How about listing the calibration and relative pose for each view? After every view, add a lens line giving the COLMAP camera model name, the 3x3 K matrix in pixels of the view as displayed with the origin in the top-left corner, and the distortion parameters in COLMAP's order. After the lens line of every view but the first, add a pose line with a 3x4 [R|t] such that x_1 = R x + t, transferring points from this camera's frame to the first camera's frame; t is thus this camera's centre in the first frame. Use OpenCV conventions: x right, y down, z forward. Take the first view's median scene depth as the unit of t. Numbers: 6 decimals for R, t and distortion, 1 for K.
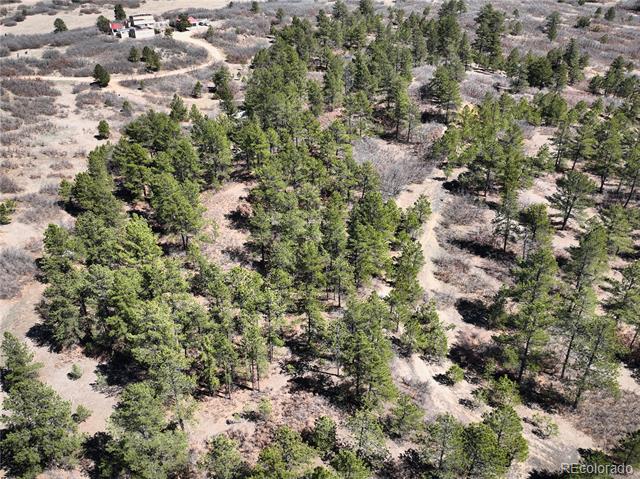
lens RADIAL K [[542.6, 0, 319.7], [0, 542.6, 239.4], [0, 0, 1]] dist [0.001736, 0.002603]
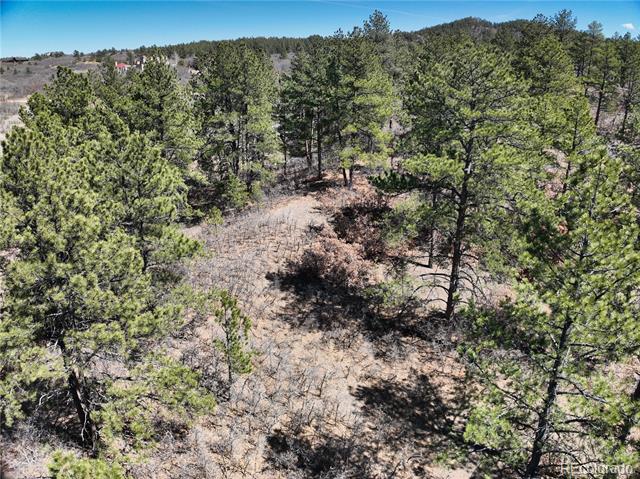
lens RADIAL K [[542.6, 0, 320.1], [0, 542.6, 239.8], [0, 0, 1]] dist [0.001736, 0.002603]
pose [[0.997522, -0.024825, -0.065823, -0.129441], [0.017200, 0.993336, -0.113968, -0.030429], [0.068213, 0.112554, 0.991301, 0.720006]]
